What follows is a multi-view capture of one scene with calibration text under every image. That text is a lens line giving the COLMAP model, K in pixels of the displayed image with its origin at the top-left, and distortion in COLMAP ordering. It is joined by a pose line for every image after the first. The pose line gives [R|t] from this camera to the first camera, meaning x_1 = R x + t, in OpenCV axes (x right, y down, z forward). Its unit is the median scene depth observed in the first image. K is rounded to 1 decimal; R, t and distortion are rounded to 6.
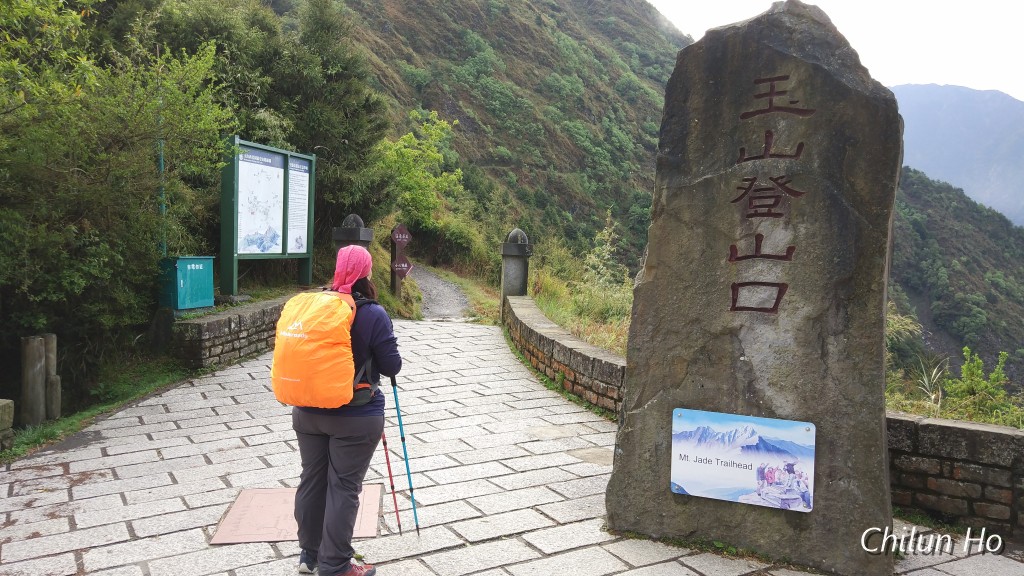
lens RADIAL K [[786.0, 0, 503.3], [0, 786.0, 282.1], [0, 0, 1]] dist [0.090296, -0.109030]
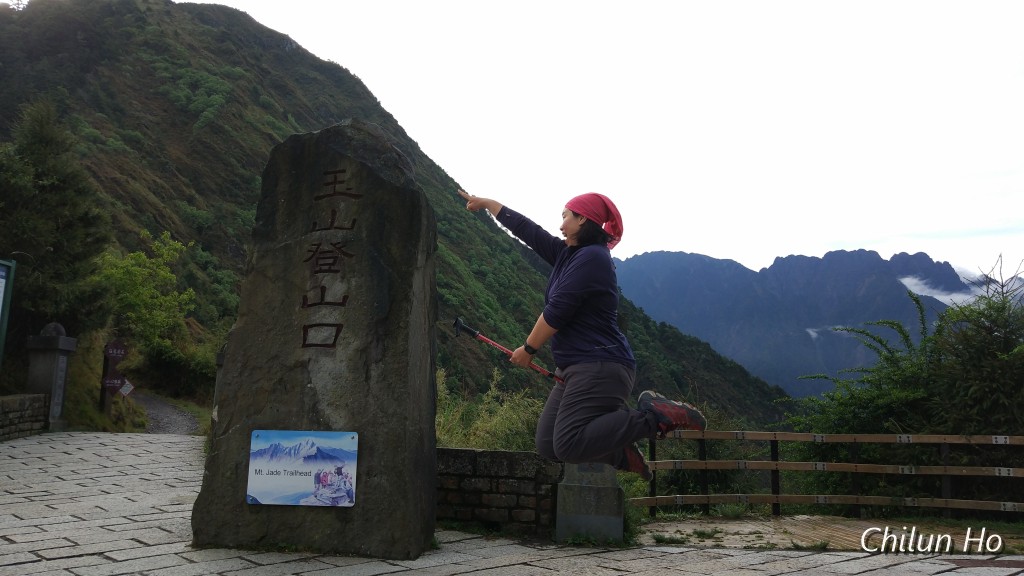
lens RADIAL K [[786.0, 0, 512.0], [0, 786.0, 281.7], [0, 0, 1]] dist [0.090296, -0.109030]
pose [[0.963152, 0.034601, 0.266724, 0.241998], [0.016089, 0.982502, -0.185556, 0.153161], [-0.268477, 0.183010, 0.945742, -0.258132]]
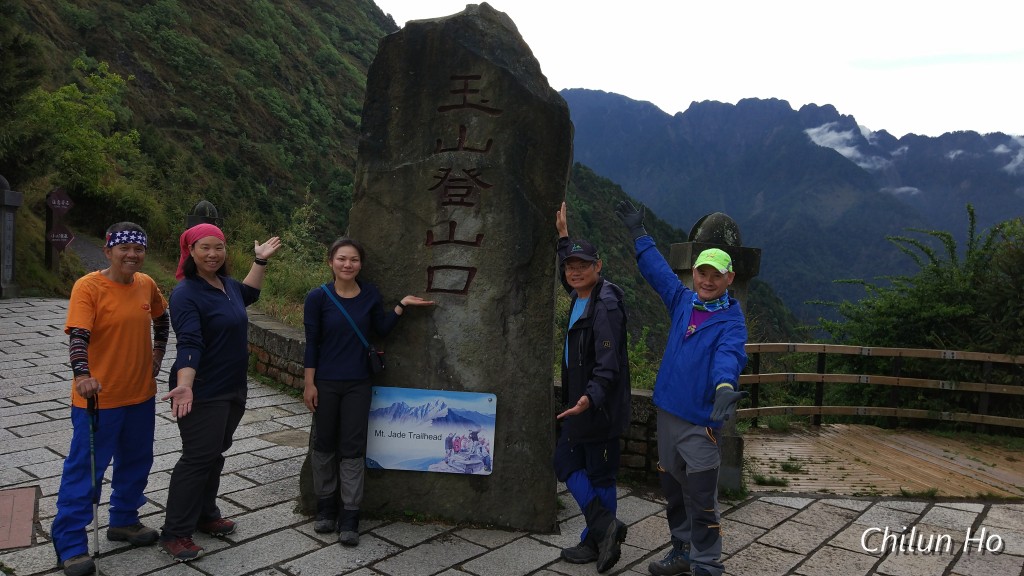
lens RADIAL K [[786.0, 0, 510.7], [0, 786.0, 281.6], [0, 0, 1]] dist [0.090296, -0.109030]
pose [[0.925900, 0.011207, 0.377601, -0.005106], [-0.021258, 0.999522, 0.022462, -0.003928], [-0.377169, -0.028825, 0.925696, -0.015402]]
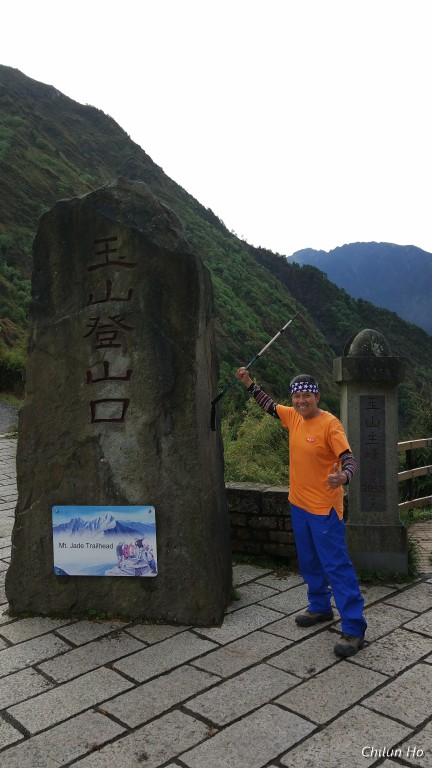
lens RADIAL K [[589.5, 0, 219.0], [0, 589.5, 380.7], [0, 0, 1]] dist [0.090296, -0.109030]
pose [[0.973001, -0.068024, 0.220550, 0.252502], [0.072584, 0.997282, -0.012632, -0.004143], [-0.219091, 0.028299, 0.975294, 0.033281]]
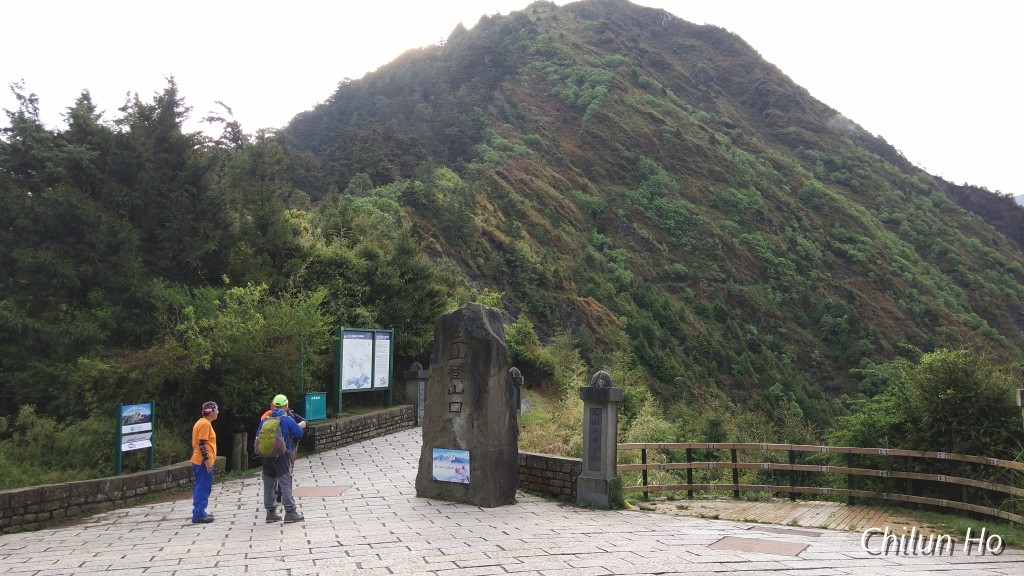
lens RADIAL K [[786.0, 0, 503.2], [0, 786.0, 282.6], [0, 0, 1]] dist [0.090296, -0.109030]
pose [[0.970588, -0.056135, -0.234110, 1.040936], [0.020847, 0.988381, -0.150563, 0.005014], [0.239842, 0.141254, 0.960481, -1.552286]]
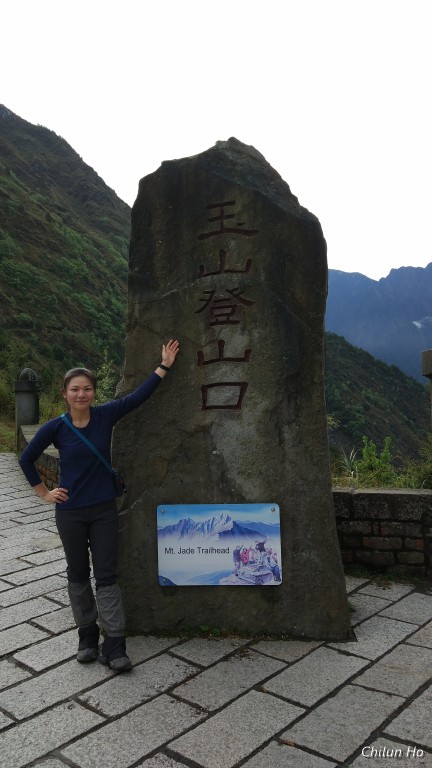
lens RADIAL K [[589.5, 0, 219.7], [0, 589.5, 380.2], [0, 0, 1]] dist [0.090296, -0.109030]
pose [[0.951117, -0.053373, 0.304185, 0.055594], [0.070457, 0.996478, -0.045458, 0.029835], [-0.300687, 0.064668, 0.951528, 0.182128]]
